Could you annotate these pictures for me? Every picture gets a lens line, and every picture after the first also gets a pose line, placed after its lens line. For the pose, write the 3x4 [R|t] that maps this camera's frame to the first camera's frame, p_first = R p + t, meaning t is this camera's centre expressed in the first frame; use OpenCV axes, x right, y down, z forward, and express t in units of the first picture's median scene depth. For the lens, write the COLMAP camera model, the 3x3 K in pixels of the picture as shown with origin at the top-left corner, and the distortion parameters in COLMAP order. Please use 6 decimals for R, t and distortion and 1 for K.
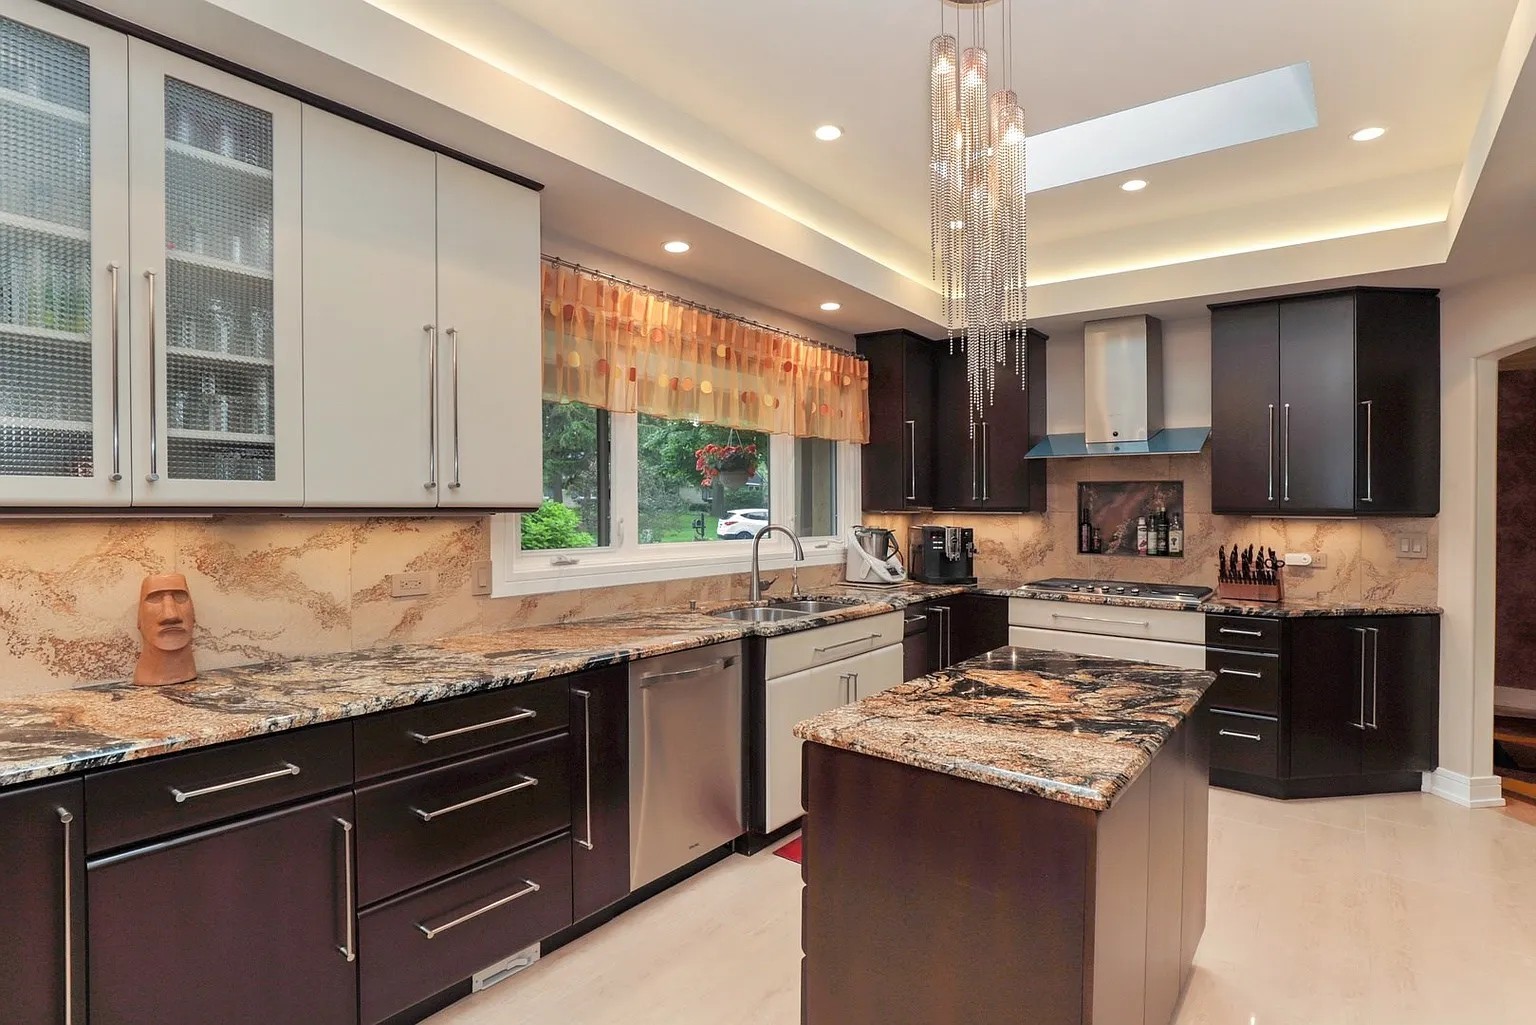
lens RADIAL K [[789.1, 0, 768.0], [0, 789.1, 512.5], [0, 0, 1]] dist [-0.000028, -0.000008]
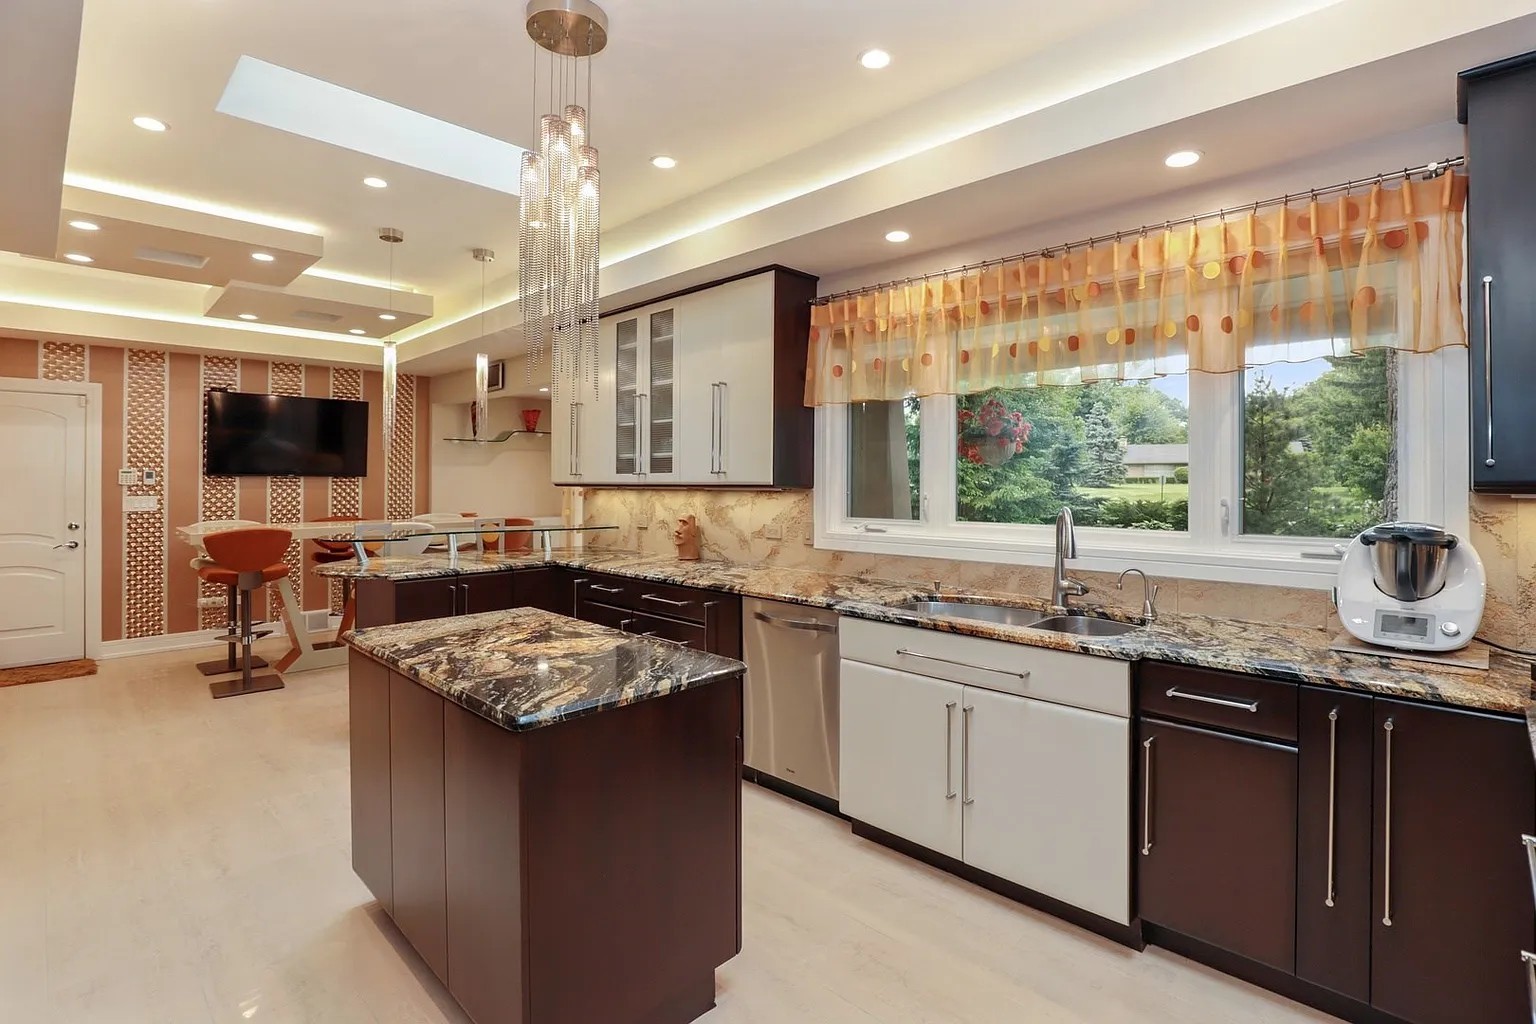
lens RADIAL K [[727.9, 0, 769.3], [0, 727.9, 484.5], [0, 0, 1]] dist [-0.001373, -0.000223]
pose [[-0.117216, -0.002524, -0.993103, 1.102459], [-0.010193, 0.999947, -0.001338, -0.005991], [0.993054, 0.009965, -0.117235, 1.202274]]
